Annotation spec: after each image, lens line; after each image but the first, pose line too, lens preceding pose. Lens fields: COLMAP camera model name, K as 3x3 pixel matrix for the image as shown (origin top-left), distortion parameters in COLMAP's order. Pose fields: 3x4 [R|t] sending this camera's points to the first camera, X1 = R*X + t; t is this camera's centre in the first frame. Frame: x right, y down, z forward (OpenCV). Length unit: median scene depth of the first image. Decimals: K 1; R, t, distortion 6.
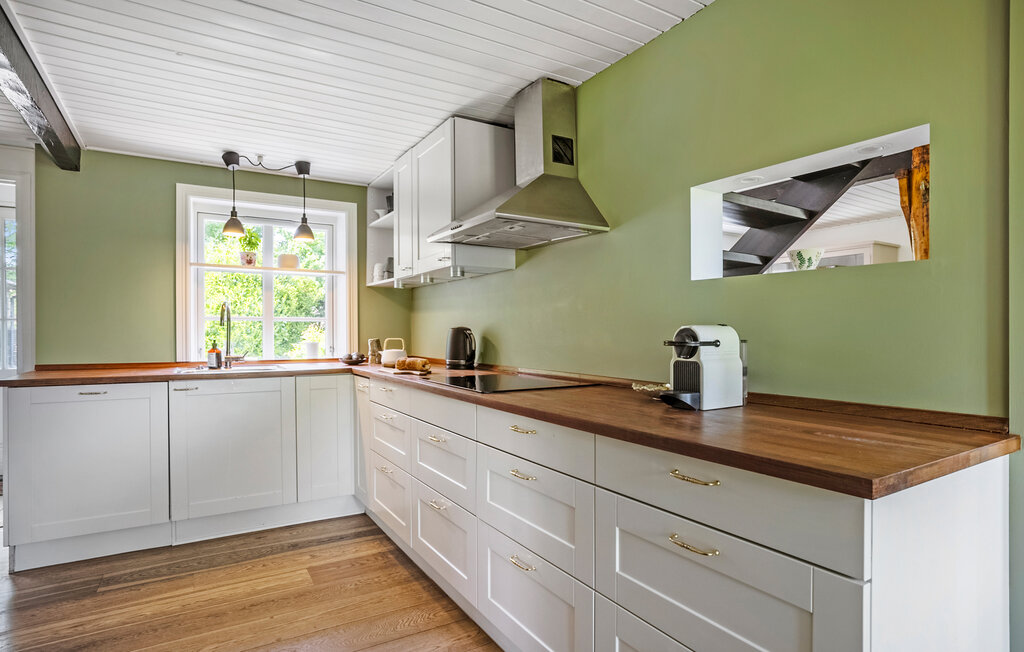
lens RADIAL K [[550.9, 0, 511.4], [0, 550.9, 337.4], [0, 0, 1]] dist [0.005933, 0.002410]
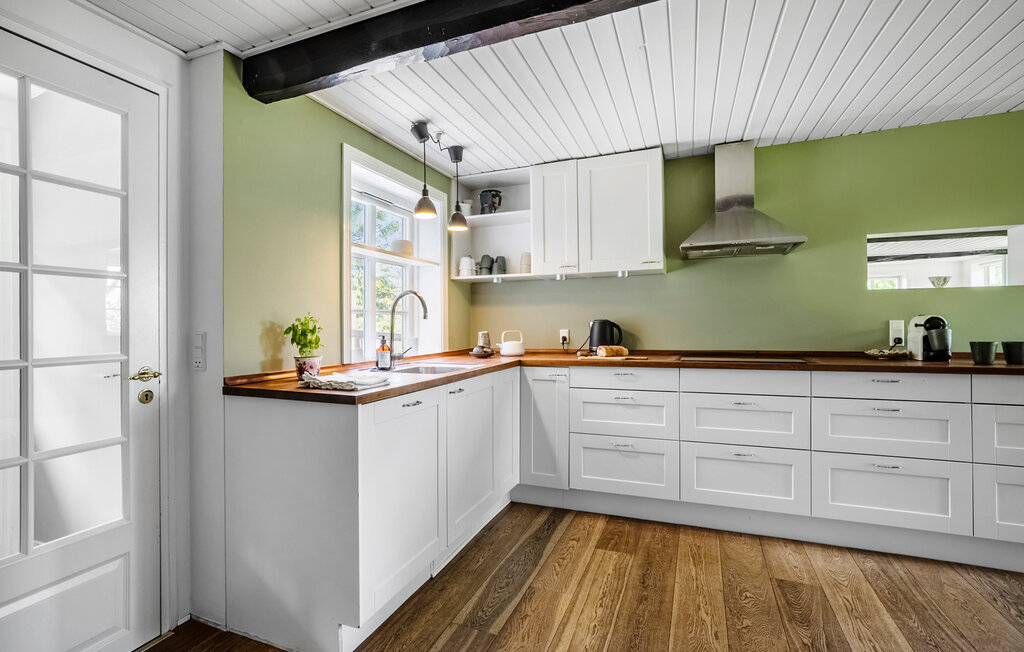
lens RADIAL K [[496.3, 0, 509.9], [0, 496.3, 325.1], [0, 0, 1]] dist [-0.002737, 0.001395]
pose [[0.786790, -0.013271, 0.617078, -0.982667], [0.020890, 0.999769, -0.005134, -0.005442], [-0.616867, 0.016930, 0.786885, 0.319047]]
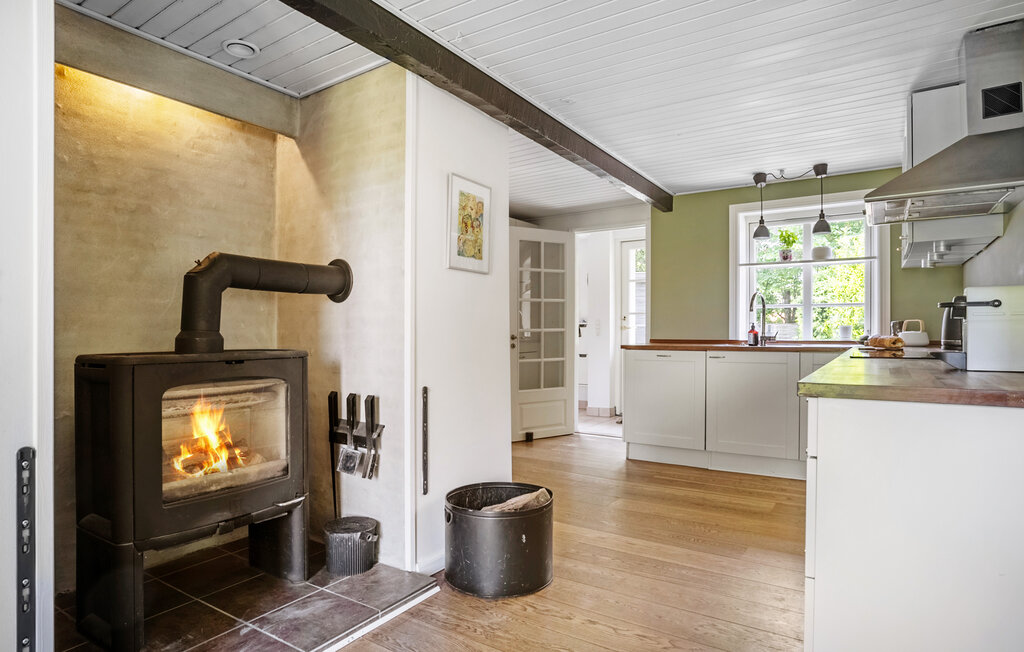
lens RADIAL K [[571.7, 0, 512.5], [0, 571.7, 328.4], [0, 0, 1]] dist [-0.001647, 0.000544]
pose [[0.457010, -0.002085, -0.889459, 0.448427], [-0.006972, 0.999958, -0.005927, 0.034058], [0.889434, 0.008910, 0.456976, -0.105124]]
